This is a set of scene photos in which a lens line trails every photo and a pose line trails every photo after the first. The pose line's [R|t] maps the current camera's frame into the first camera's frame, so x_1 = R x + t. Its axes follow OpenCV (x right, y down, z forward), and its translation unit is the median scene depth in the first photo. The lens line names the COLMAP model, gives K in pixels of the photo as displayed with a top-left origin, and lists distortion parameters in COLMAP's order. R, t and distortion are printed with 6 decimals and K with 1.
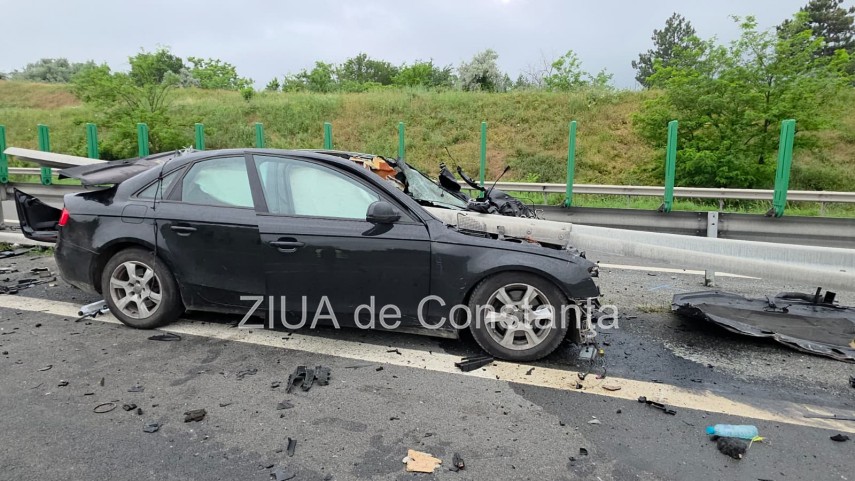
lens RADIAL K [[539.5, 0, 434.0], [0, 539.5, 236.1], [0, 0, 1]] dist [0.003294, -0.003520]
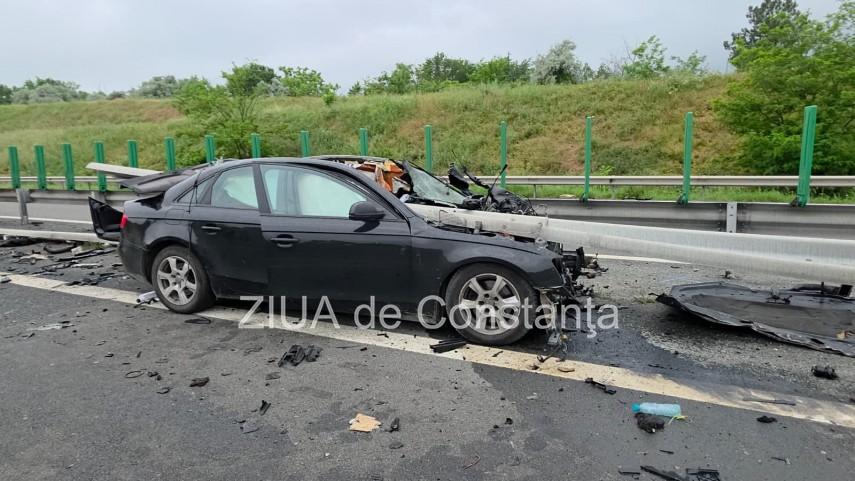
lens RADIAL K [[539.5, 0, 434.0], [0, 539.5, 236.1], [0, 0, 1]] dist [0.003294, -0.003520]
pose [[0.987685, -0.013916, -0.155839, 0.168526], [0.014881, 0.999877, 0.005029, 0.003700], [0.155749, -0.007286, 0.987770, -0.071789]]
